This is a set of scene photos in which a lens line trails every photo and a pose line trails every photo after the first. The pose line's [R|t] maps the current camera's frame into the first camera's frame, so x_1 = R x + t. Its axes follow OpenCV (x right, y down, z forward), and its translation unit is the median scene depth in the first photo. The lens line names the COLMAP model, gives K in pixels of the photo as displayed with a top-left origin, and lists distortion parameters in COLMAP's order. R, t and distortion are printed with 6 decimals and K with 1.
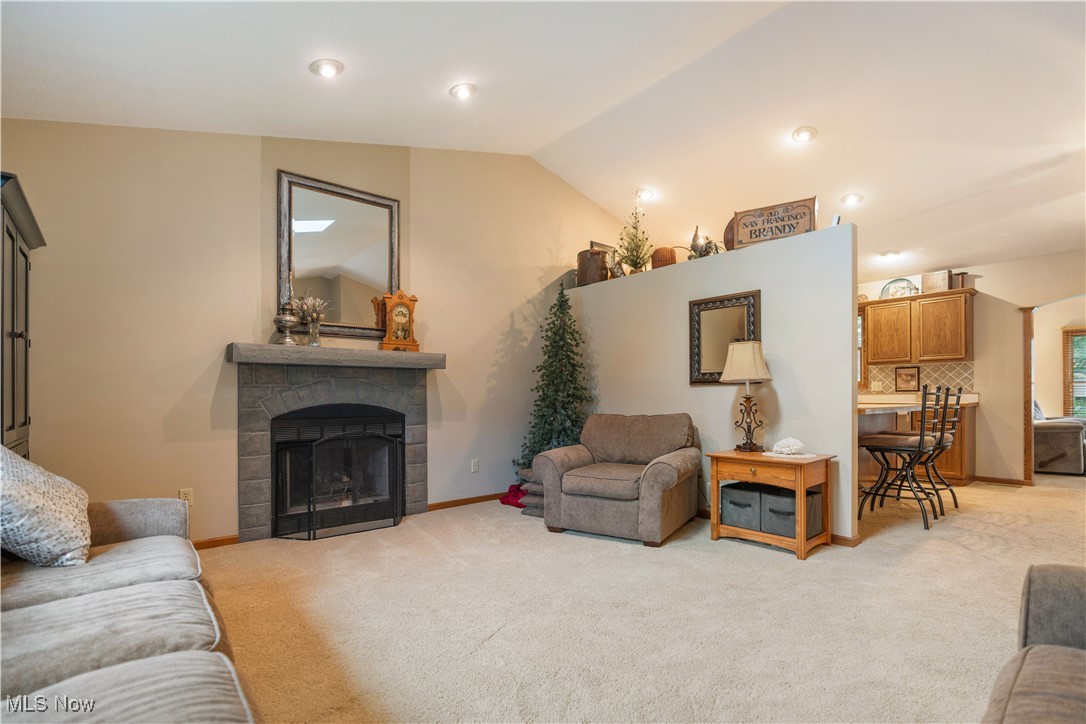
lens RADIAL K [[496.5, 0, 539.1], [0, 496.5, 396.7], [0, 0, 1]] dist [-0.008726, 0.000656]
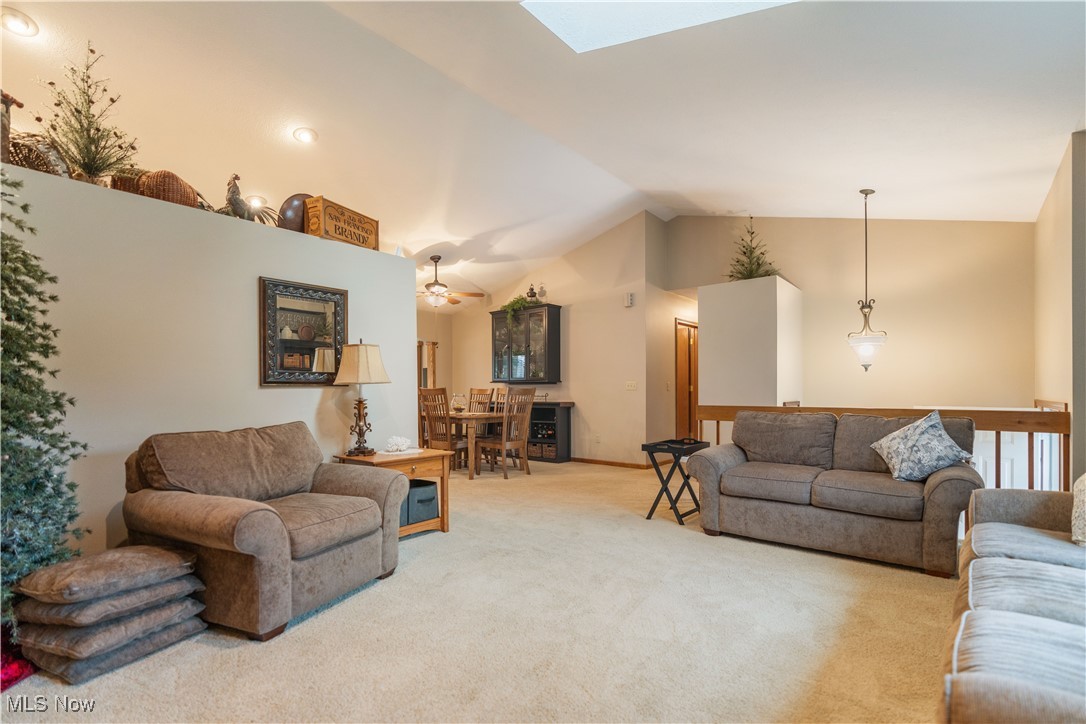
lens RADIAL K [[496.5, 0, 536.3], [0, 496.5, 391.3], [0, 0, 1]] dist [-0.008726, 0.000656]
pose [[-0.159143, 0.004693, 0.987244, -0.535632], [0.007821, 0.999963, -0.003493, -0.009478], [-0.987224, 0.007166, -0.159174, 0.727628]]
